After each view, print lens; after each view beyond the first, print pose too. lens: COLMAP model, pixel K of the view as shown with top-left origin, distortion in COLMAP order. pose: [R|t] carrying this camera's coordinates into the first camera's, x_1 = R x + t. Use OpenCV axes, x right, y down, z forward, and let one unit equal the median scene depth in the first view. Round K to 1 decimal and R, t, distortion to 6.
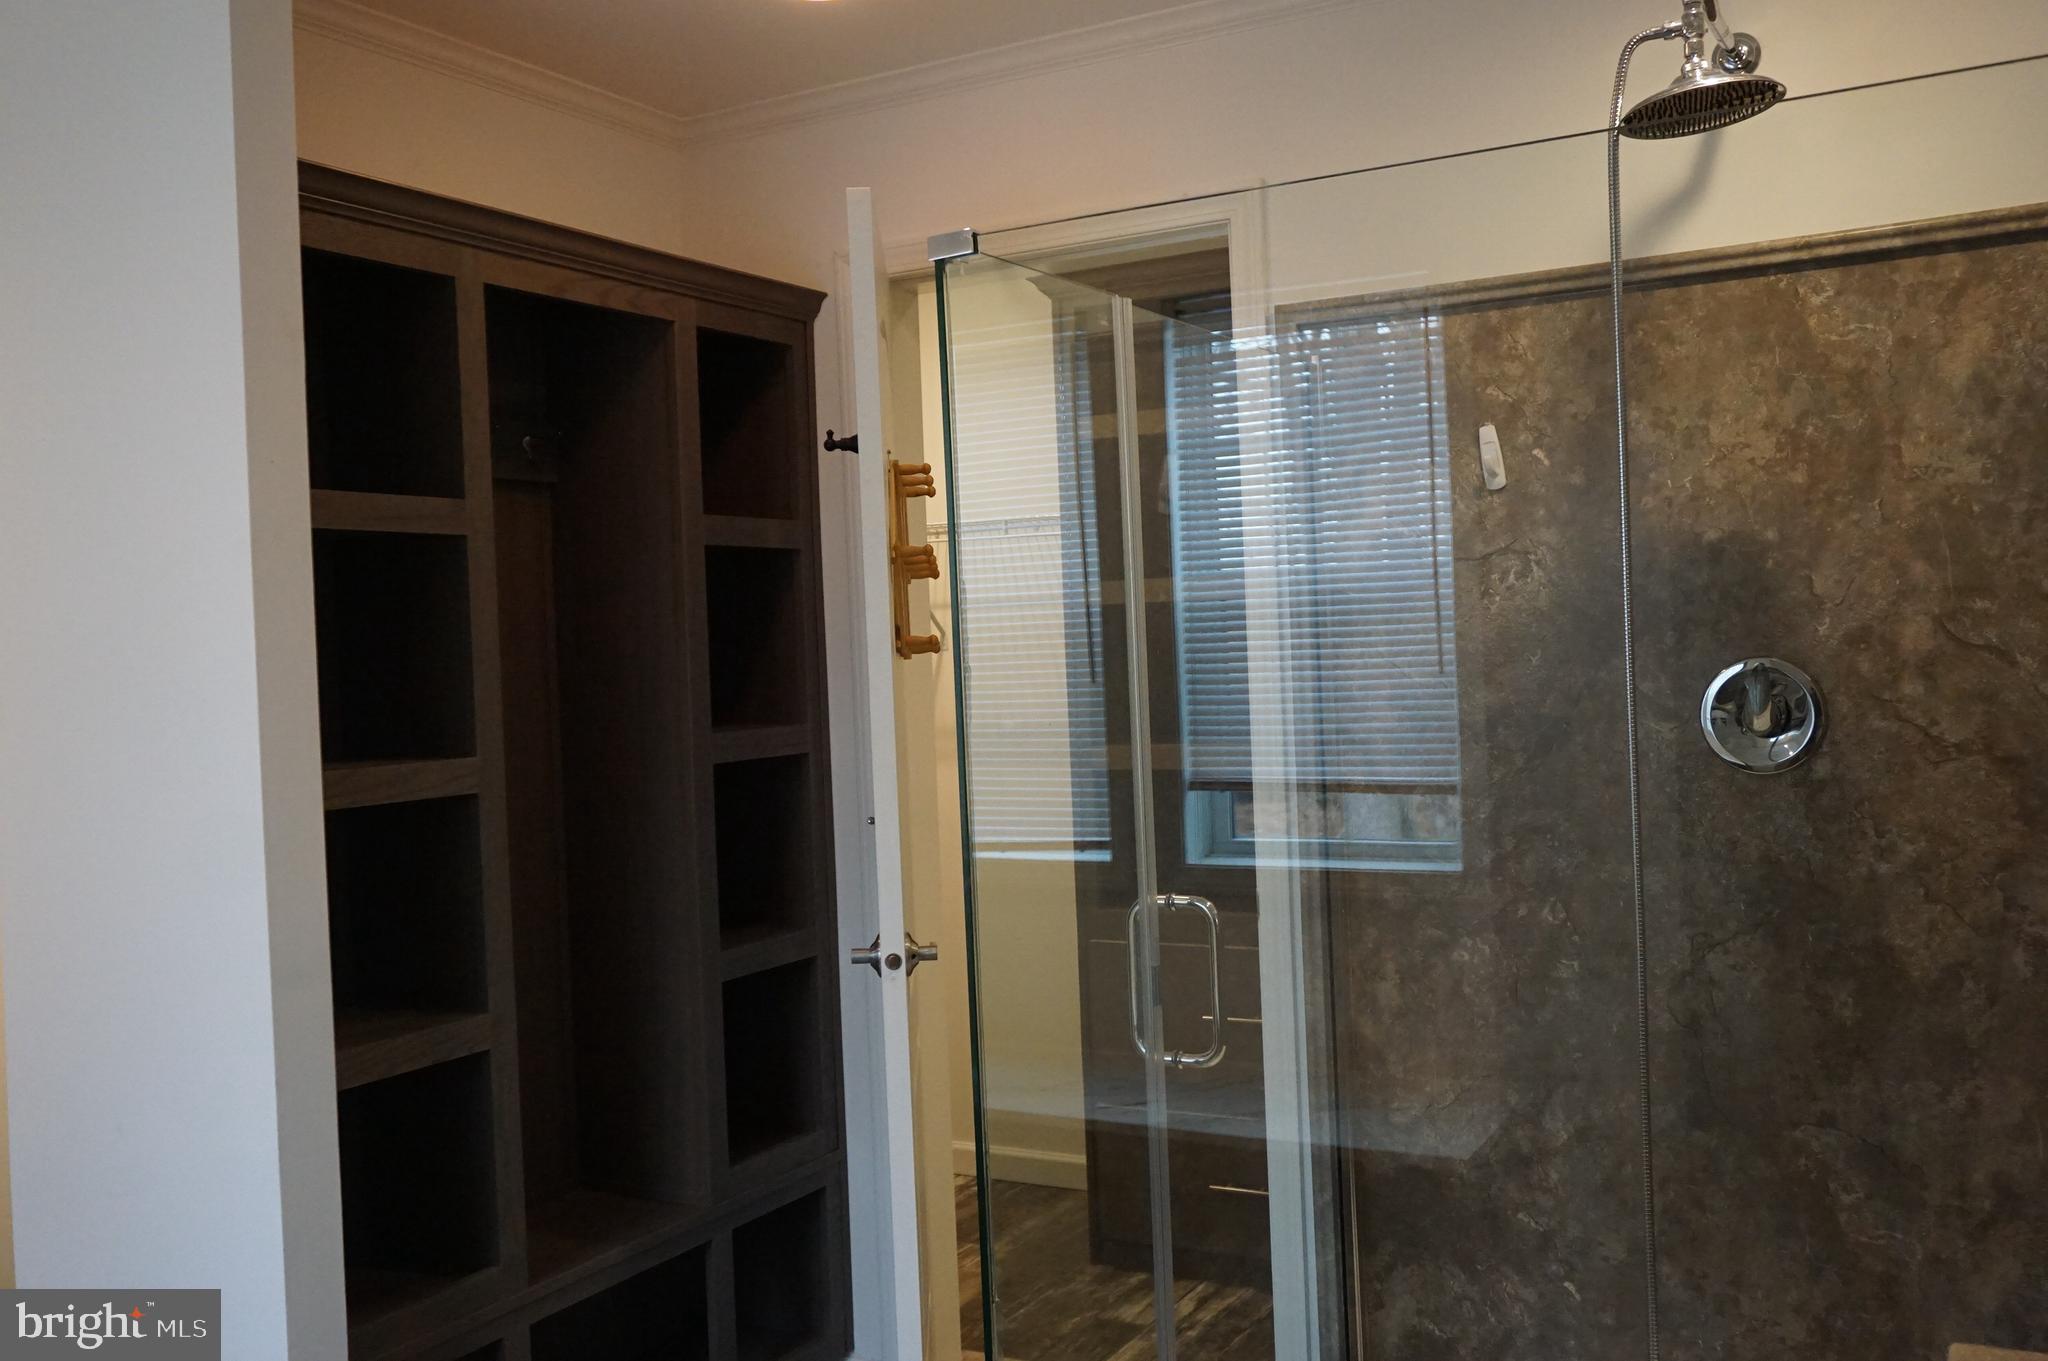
lens RADIAL K [[1858.7, 0, 1020.9], [0, 1858.7, 696.5], [0, 0, 1]] dist [-0.003519, 0.027899]
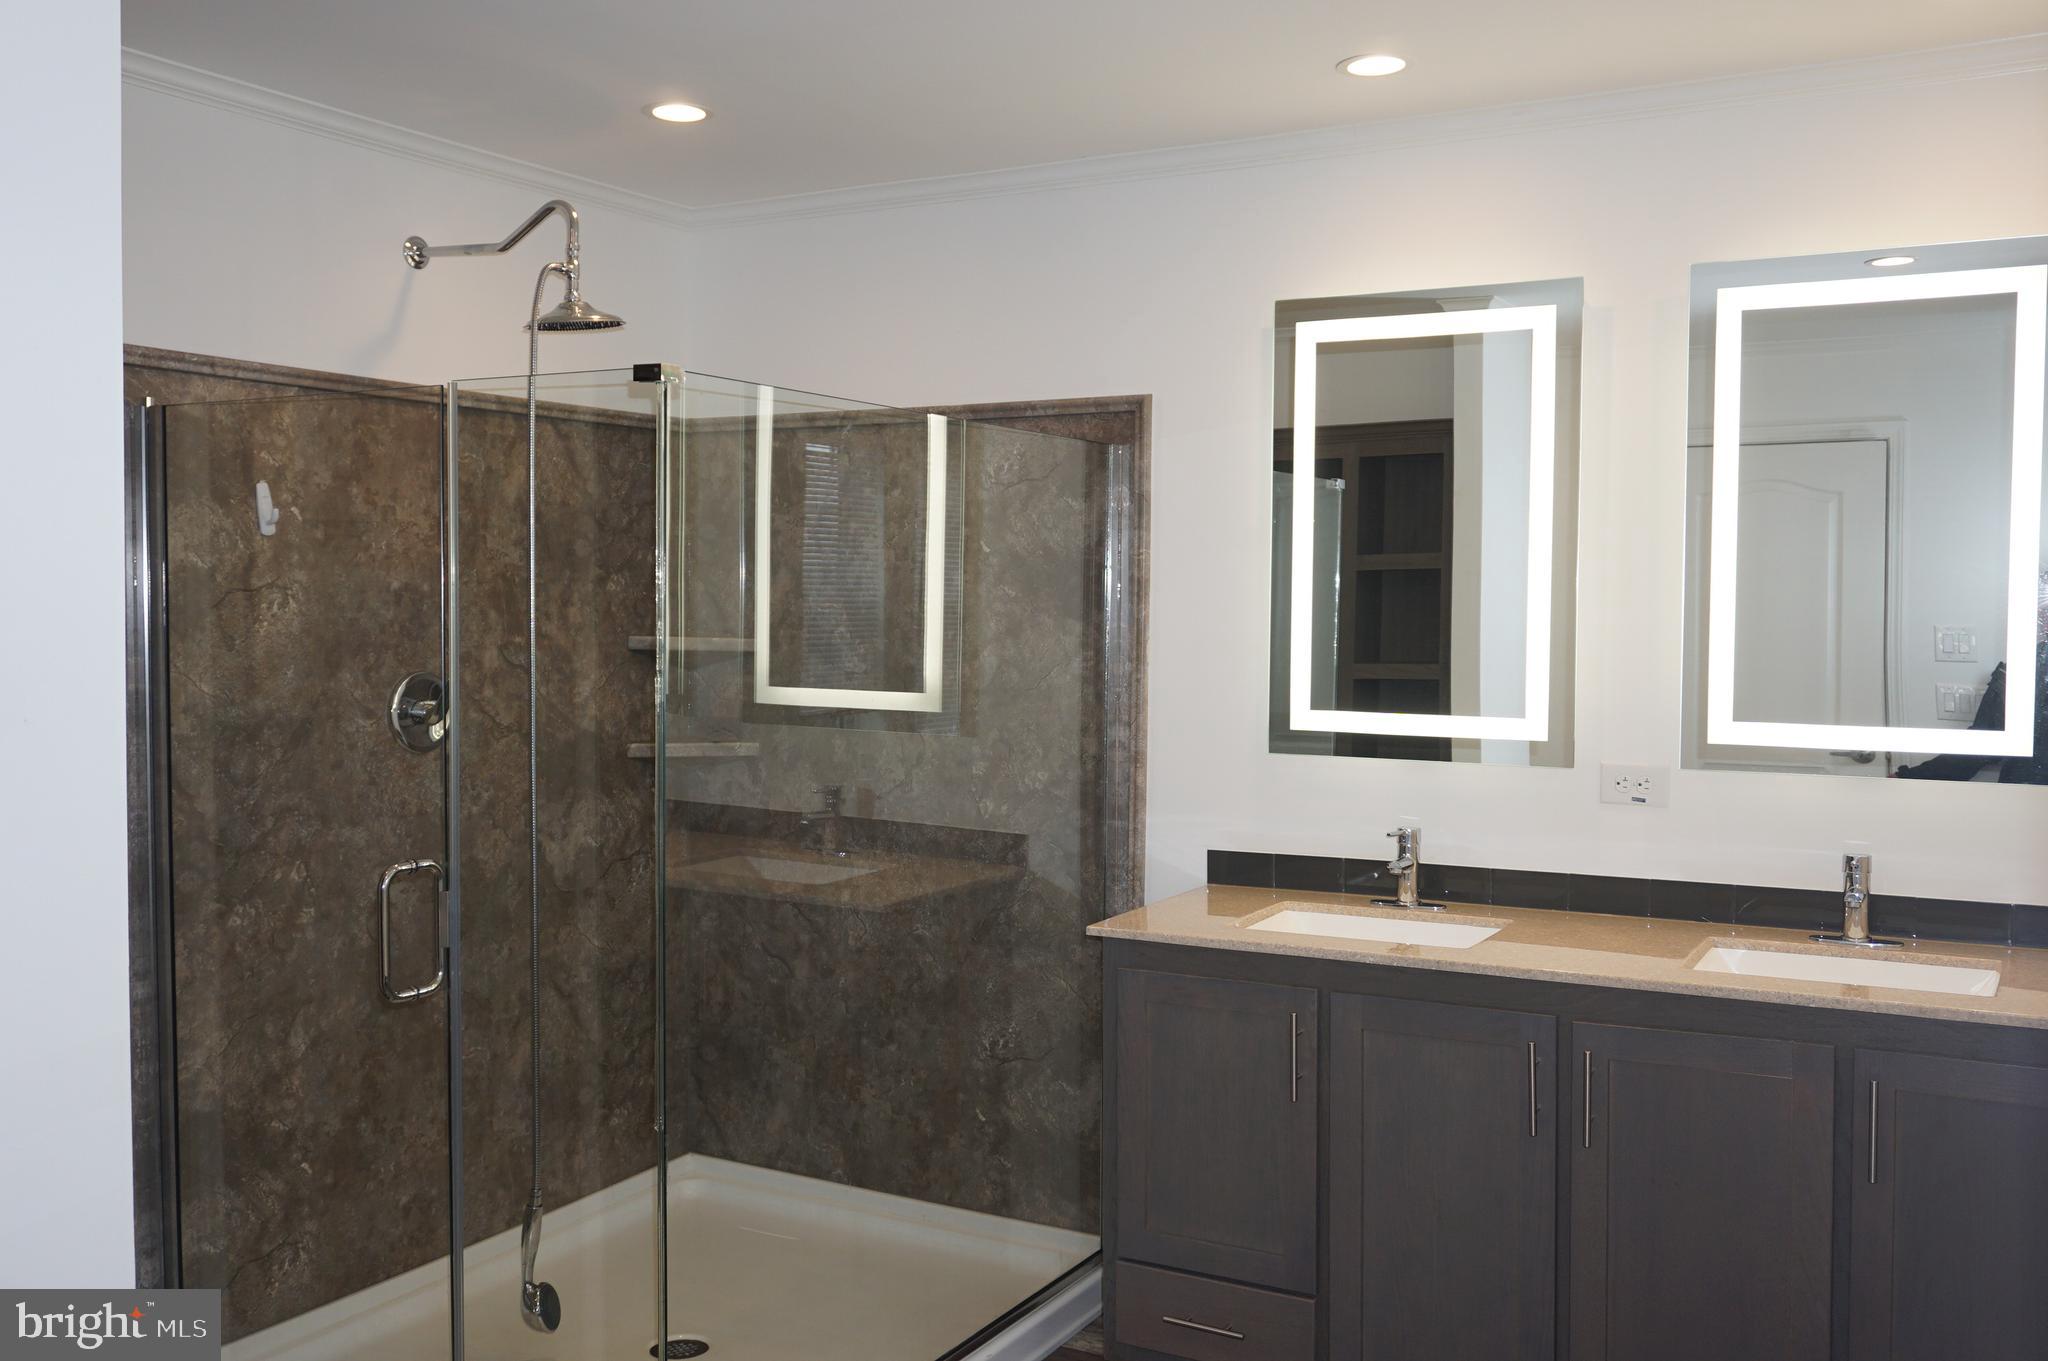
lens RADIAL K [[1872.7, 0, 1024.0], [0, 1872.7, 680.5], [0, 0, 1]] dist [-0.001641, 0.007000]
pose [[-0.006443, -0.002864, 0.999975, -0.984747], [0.020618, 0.999783, 0.002996, -0.008560], [-0.999767, 0.020637, -0.006382, 0.506426]]
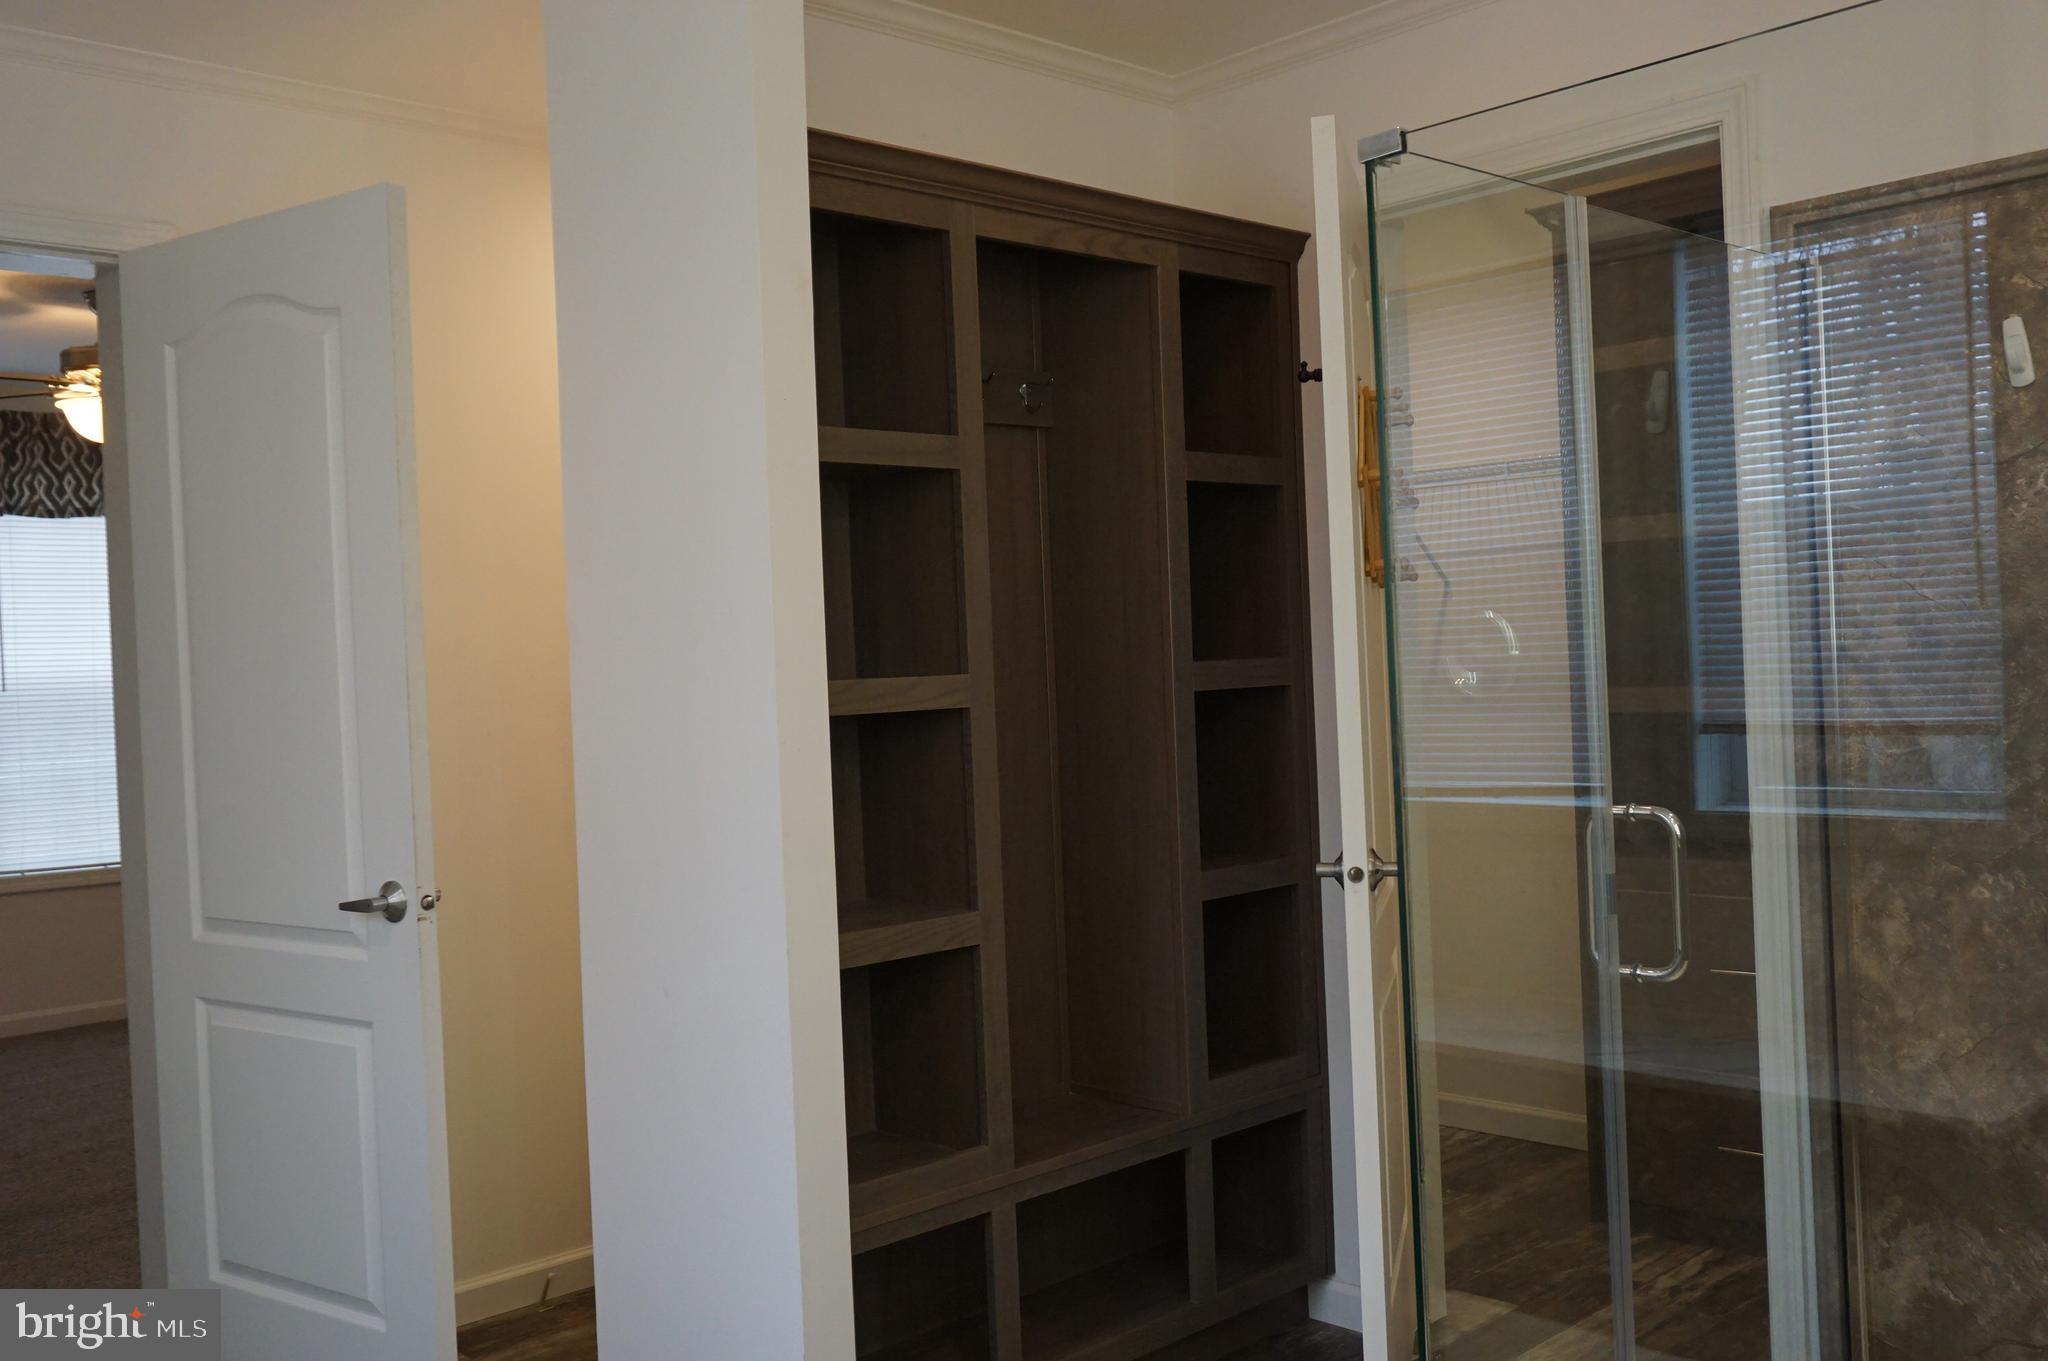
lens RADIAL K [[1858.7, 0, 1020.9], [0, 1858.7, 696.5], [0, 0, 1]] dist [-0.003519, 0.027899]
pose [[0.957327, 0.003328, -0.288989, 0.047377], [-0.001751, 0.999982, 0.005715, 0.037577], [0.289003, -0.004965, 0.957315, -0.026926]]
